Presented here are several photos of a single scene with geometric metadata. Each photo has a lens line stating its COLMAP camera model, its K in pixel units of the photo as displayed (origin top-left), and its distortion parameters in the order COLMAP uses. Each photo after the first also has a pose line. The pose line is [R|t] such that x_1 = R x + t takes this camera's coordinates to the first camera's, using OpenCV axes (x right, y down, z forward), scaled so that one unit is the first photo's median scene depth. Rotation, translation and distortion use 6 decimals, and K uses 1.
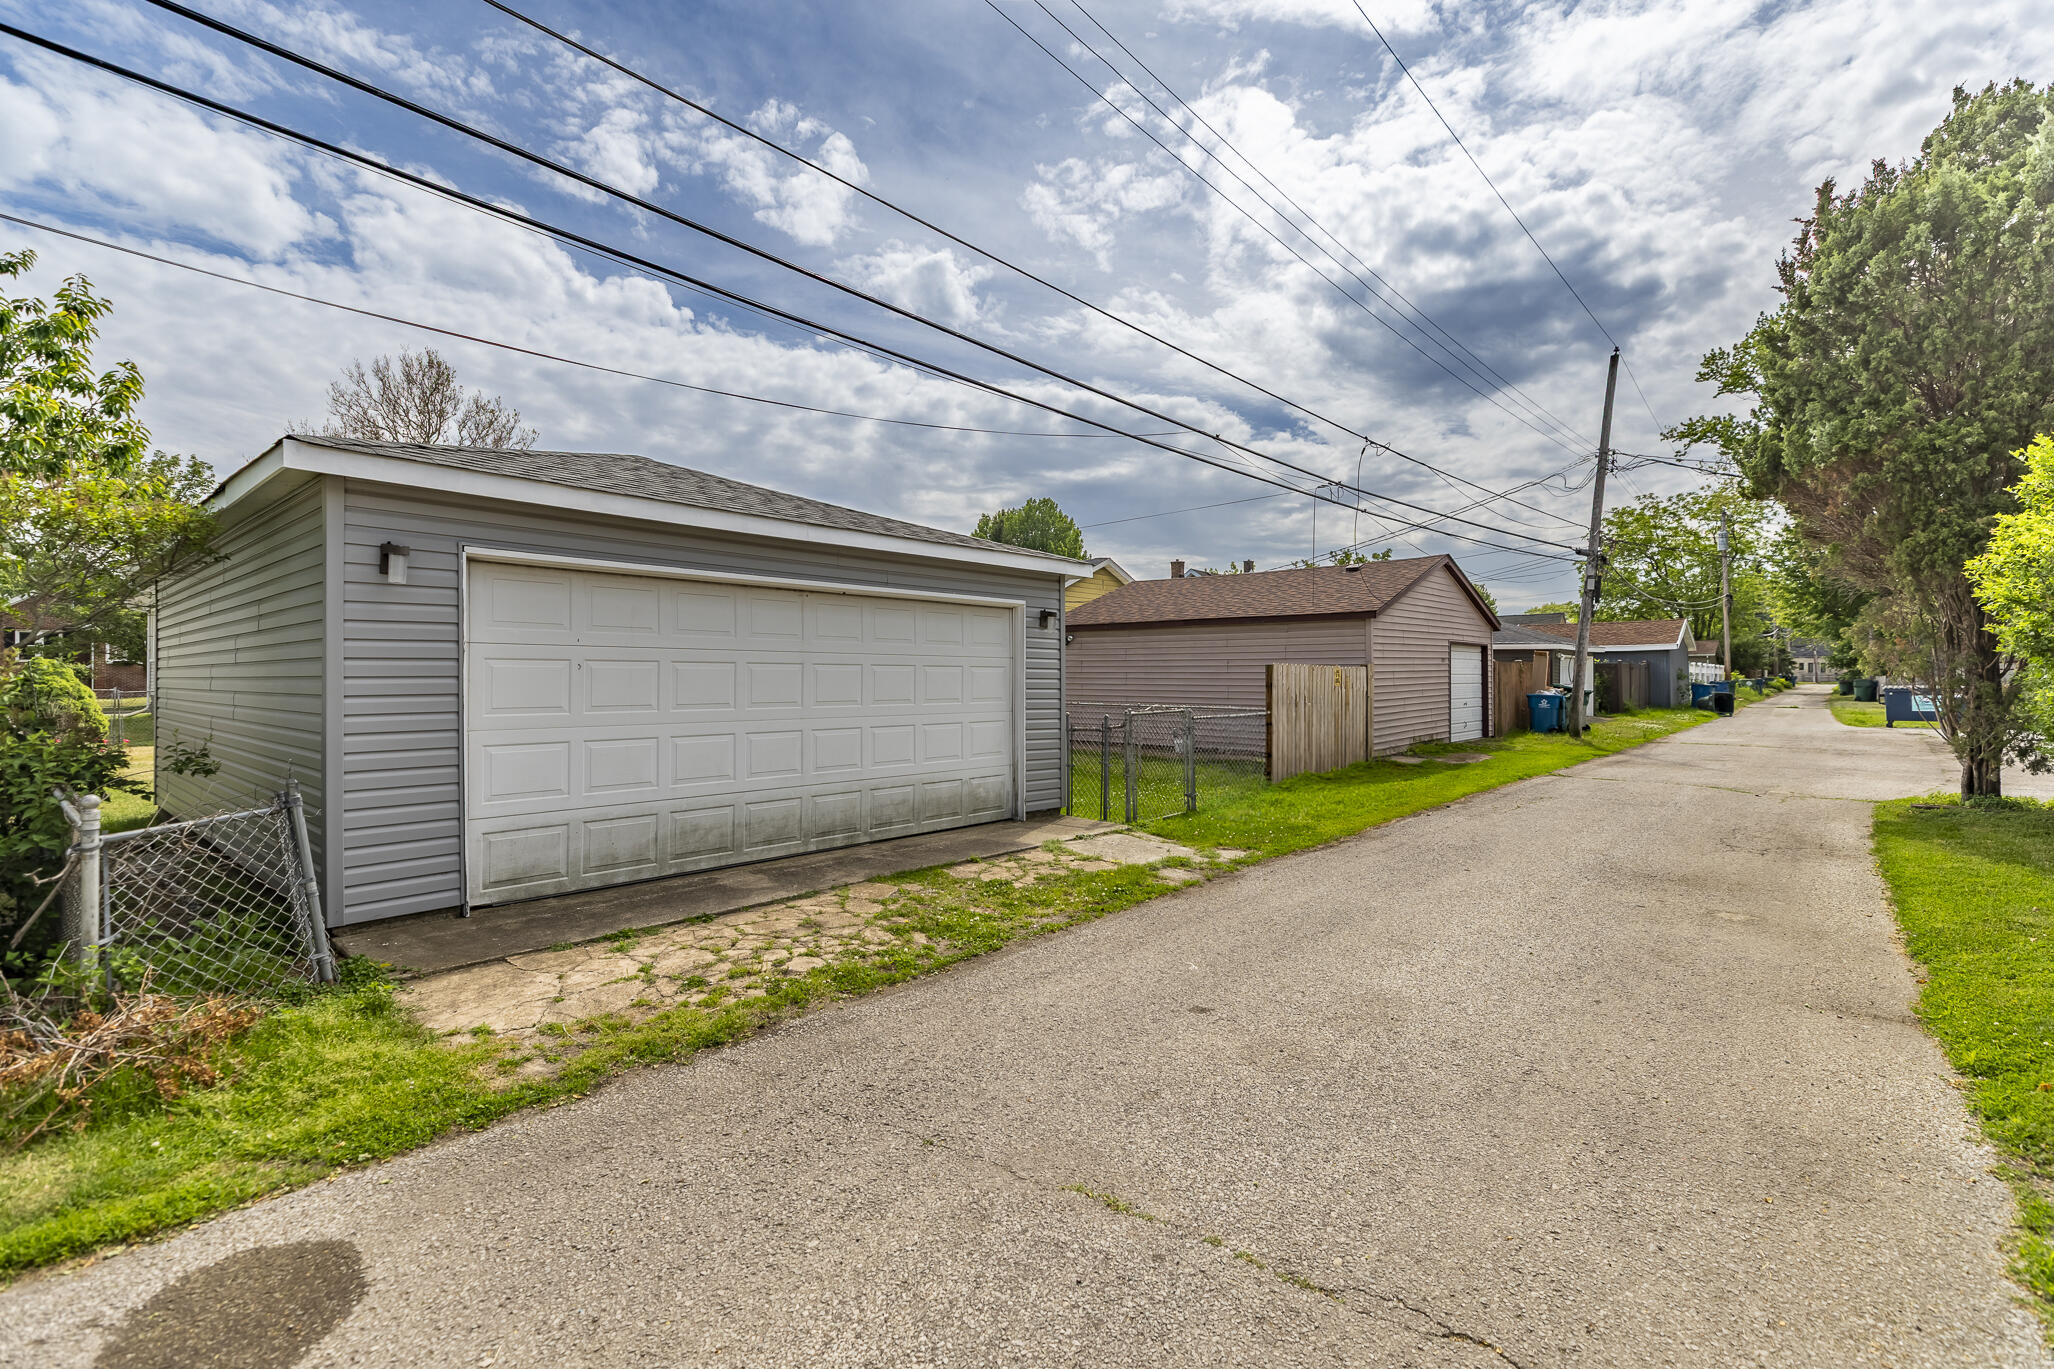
lens RADIAL K [[919.5, 0, 1030.3], [0, 919.5, 681.8], [0, 0, 1]] dist [0.015278, -0.006380]
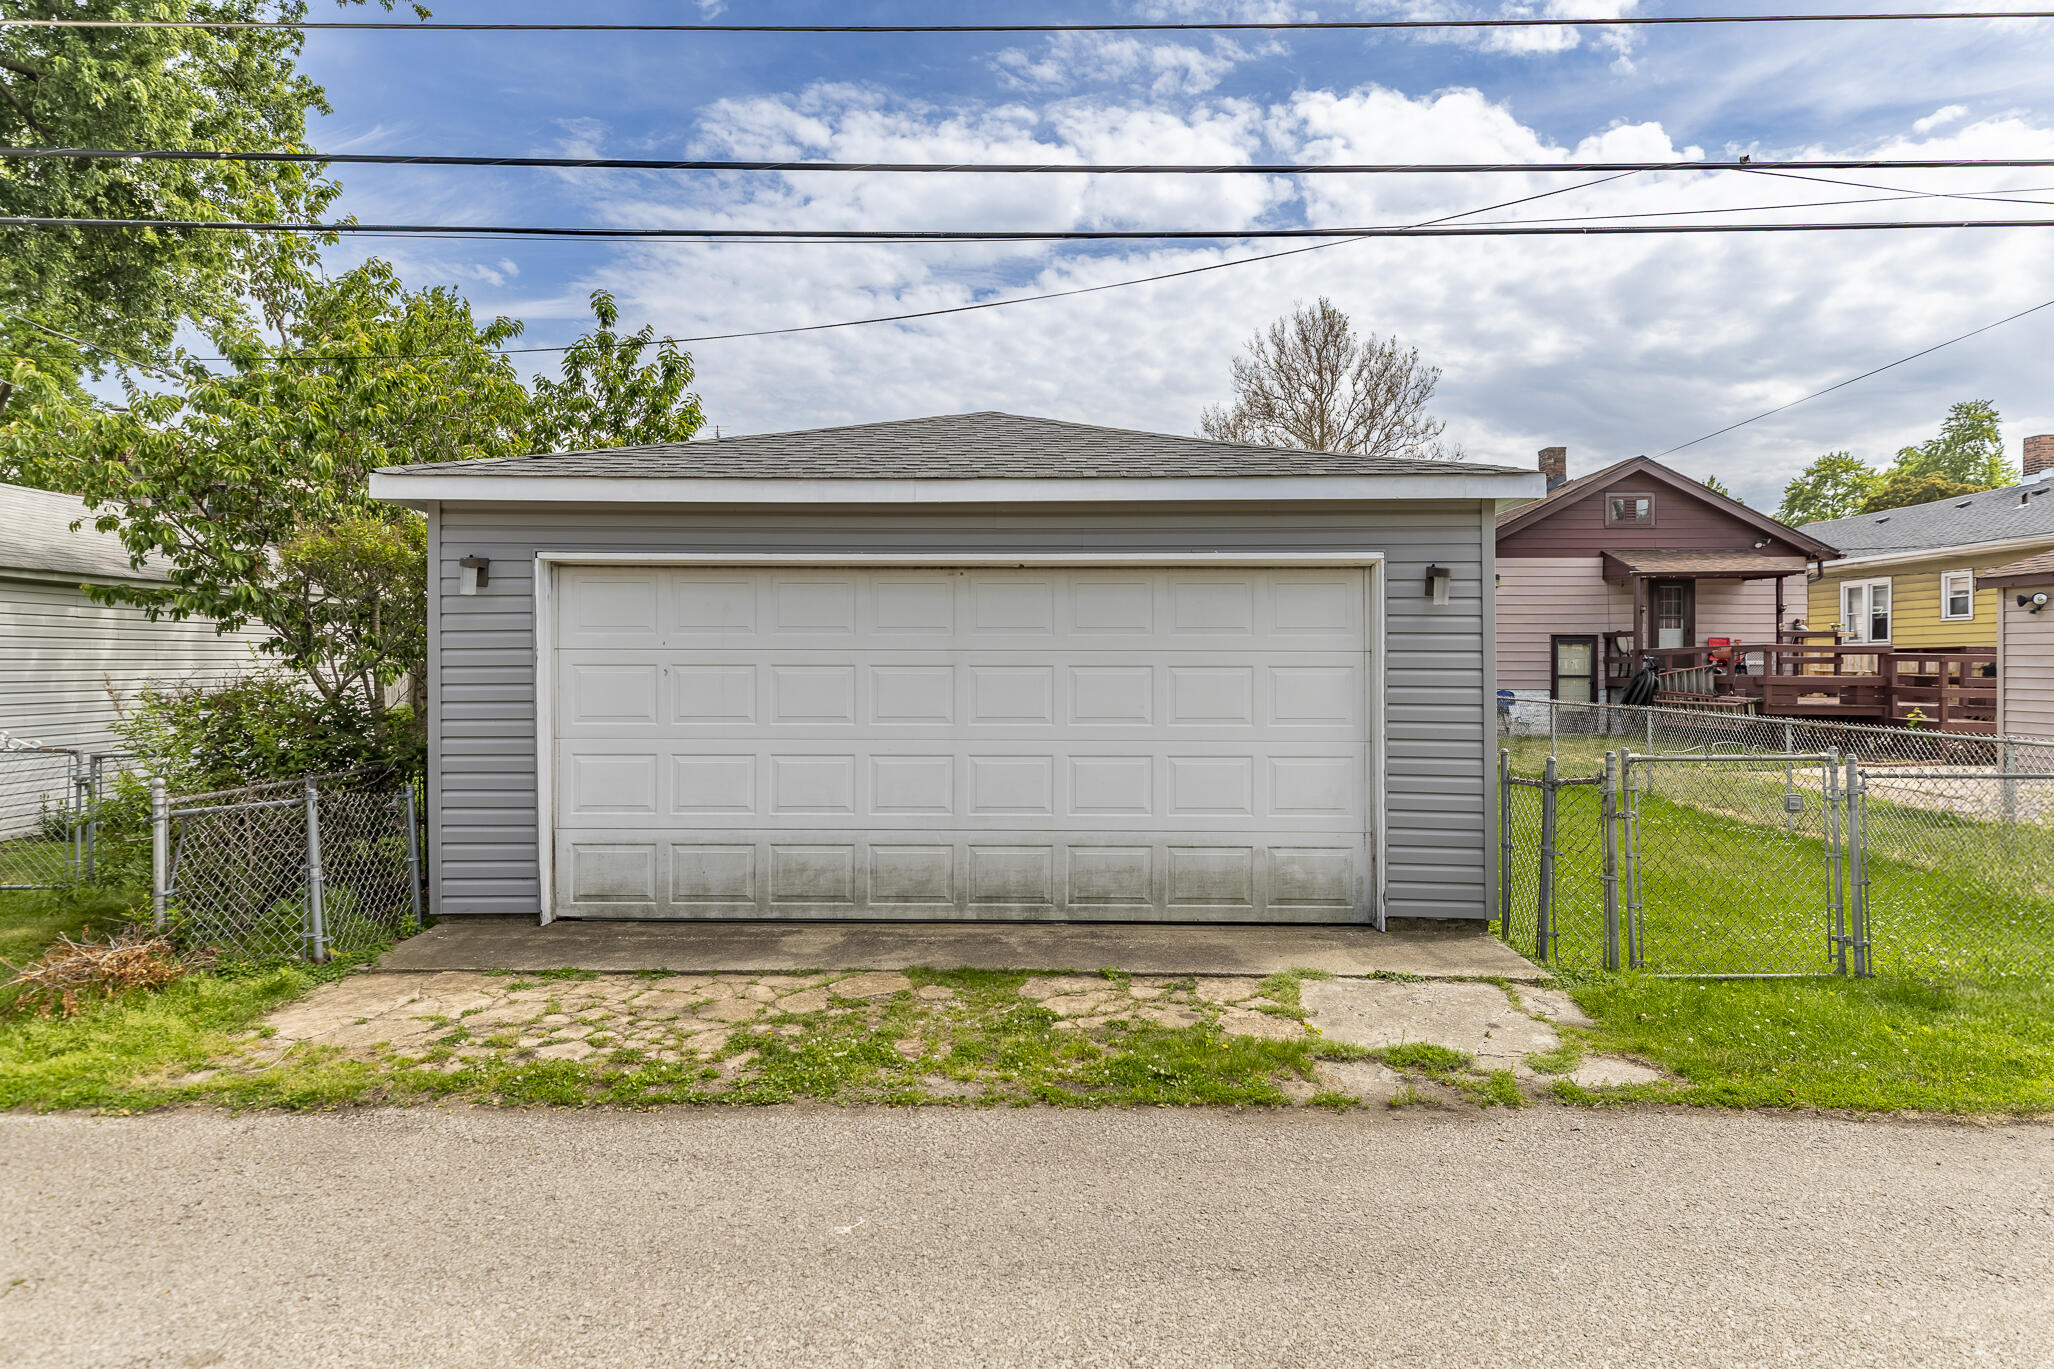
lens RADIAL K [[1204.9, 0, 1018.0], [0, 1204.9, 672.9], [0, 0, 1]] dist [0.027174, -0.009832]
pose [[0.647144, 0.002608, -0.762364, 0.588234], [-0.003886, 0.999992, 0.000123, -0.015807], [0.762358, 0.002883, 0.647149, 0.454759]]
